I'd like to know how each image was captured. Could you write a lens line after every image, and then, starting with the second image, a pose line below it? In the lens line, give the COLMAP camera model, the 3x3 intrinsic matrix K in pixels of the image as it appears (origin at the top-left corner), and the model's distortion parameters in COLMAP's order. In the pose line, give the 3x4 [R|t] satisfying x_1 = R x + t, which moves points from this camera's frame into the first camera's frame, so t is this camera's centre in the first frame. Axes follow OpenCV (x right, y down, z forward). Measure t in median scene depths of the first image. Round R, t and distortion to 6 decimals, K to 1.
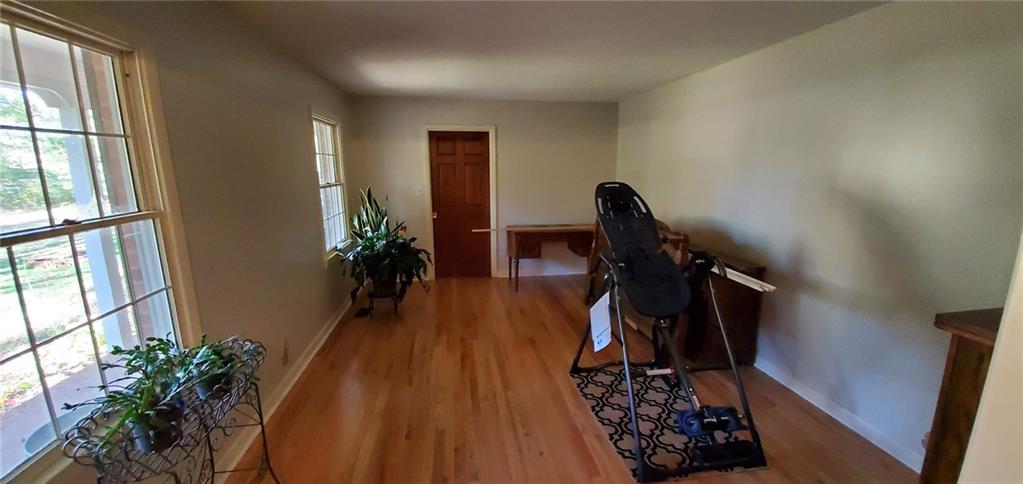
lens RADIAL K [[401.9, 0, 517.5], [0, 401.9, 247.0], [0, 0, 1]] dist [0.001275, 0.000031]
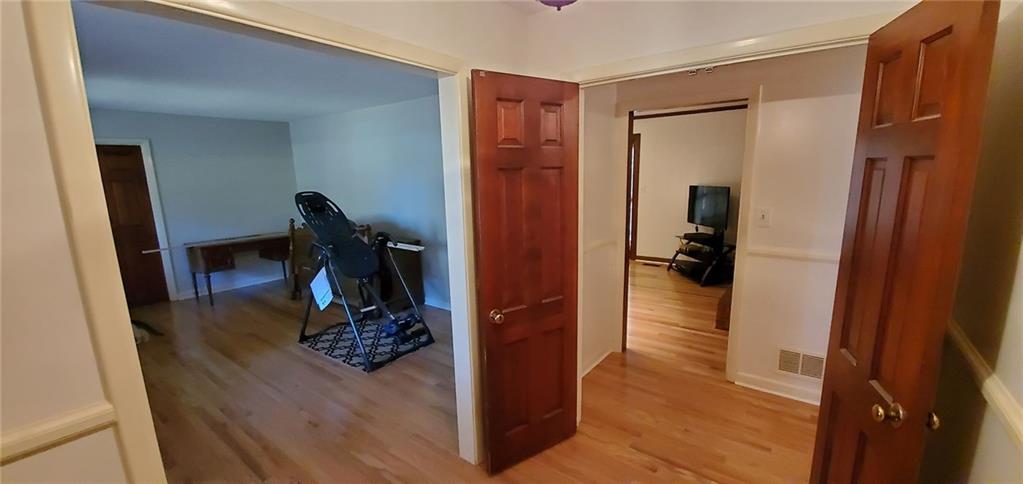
lens RADIAL K [[401.9, 0, 517.5], [0, 401.9, 247.0], [0, 0, 1]] dist [0.001275, 0.000031]
pose [[0.712892, -0.144007, 0.686329, -0.208035], [0.158264, 0.986478, 0.042596, 0.071877], [-0.683182, 0.078255, 0.726043, -0.423232]]
